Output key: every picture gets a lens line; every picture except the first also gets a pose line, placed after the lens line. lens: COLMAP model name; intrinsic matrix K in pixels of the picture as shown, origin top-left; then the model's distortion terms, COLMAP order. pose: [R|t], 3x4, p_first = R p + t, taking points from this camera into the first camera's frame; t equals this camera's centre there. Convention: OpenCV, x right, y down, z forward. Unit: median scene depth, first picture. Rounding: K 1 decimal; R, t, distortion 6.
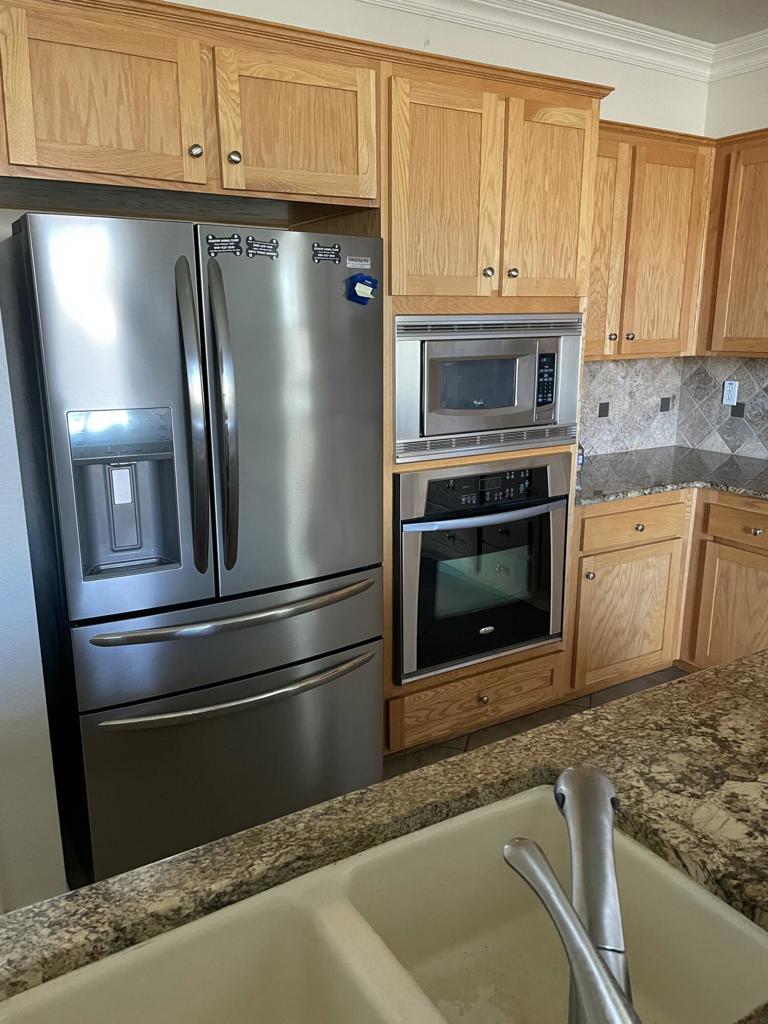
lens RADIAL K [[768.9, 0, 386.6], [0, 768.9, 512.1], [0, 0, 1]] dist [0.082827, -0.102204]
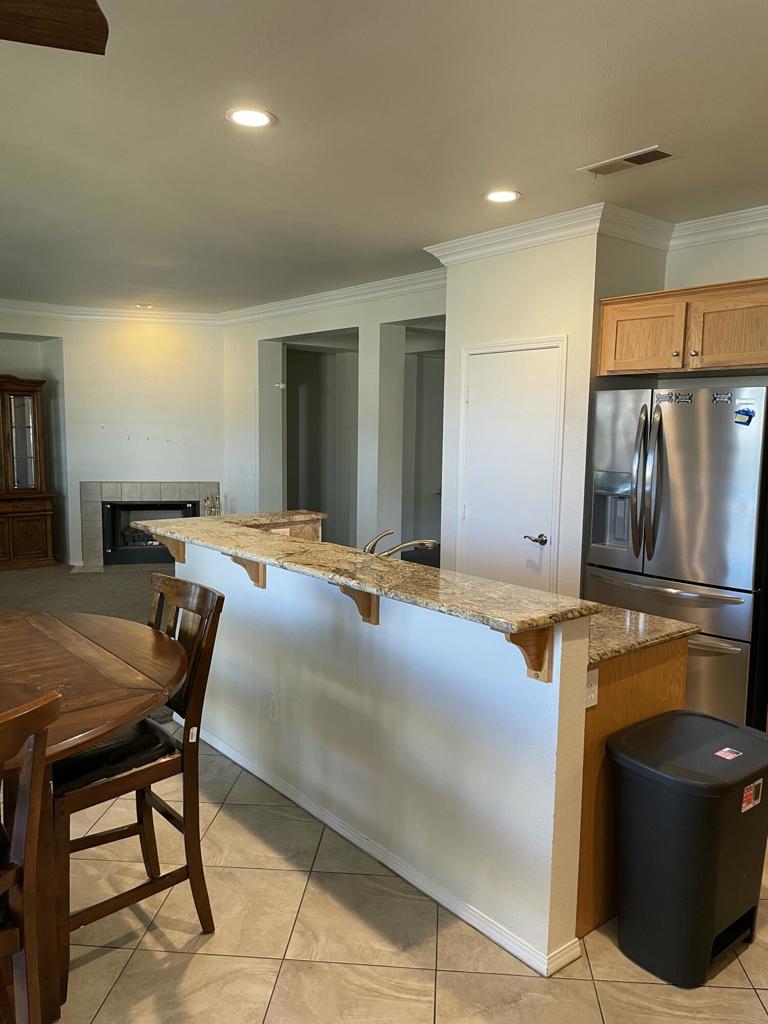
lens RADIAL K [[768.9, 0, 386.2], [0, 768.9, 510.4], [0, 0, 1]] dist [0.082827, -0.102204]
pose [[0.162767, 0.109621, -0.980556, 1.264699], [-0.253284, 0.965148, 0.065854, -0.005216], [0.953601, 0.237640, 0.184859, -0.005345]]
